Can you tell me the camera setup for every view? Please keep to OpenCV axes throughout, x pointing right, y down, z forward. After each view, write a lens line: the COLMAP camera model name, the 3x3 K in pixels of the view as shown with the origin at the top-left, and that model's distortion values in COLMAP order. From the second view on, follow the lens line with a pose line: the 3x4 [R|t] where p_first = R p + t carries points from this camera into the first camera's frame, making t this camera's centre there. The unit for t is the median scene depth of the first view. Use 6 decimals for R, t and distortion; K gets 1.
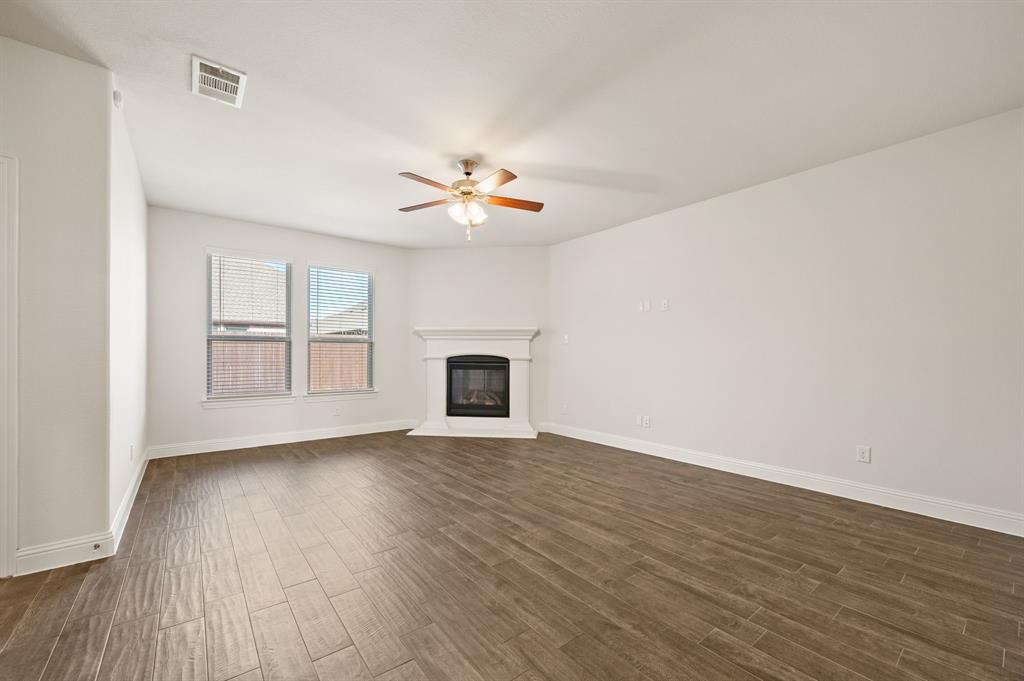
lens RADIAL K [[405.4, 0, 525.3], [0, 405.4, 354.6], [0, 0, 1]] dist [0.002691, 0.000037]
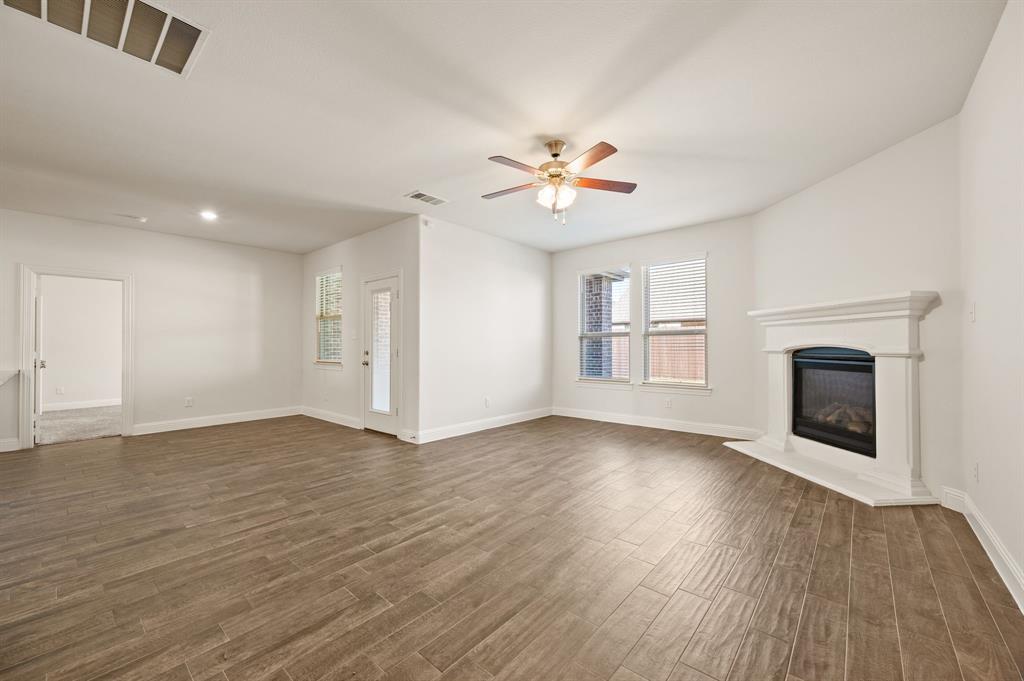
lens RADIAL K [[405.4, 0, 515.6], [0, 405.4, 341.9], [0, 0, 1]] dist [0.002691, 0.000037]
pose [[0.176775, -0.015432, -0.984130, 0.732592], [0.008030, 0.999866, -0.014236, -0.001561], [0.984218, -0.005386, 0.176876, 0.714694]]
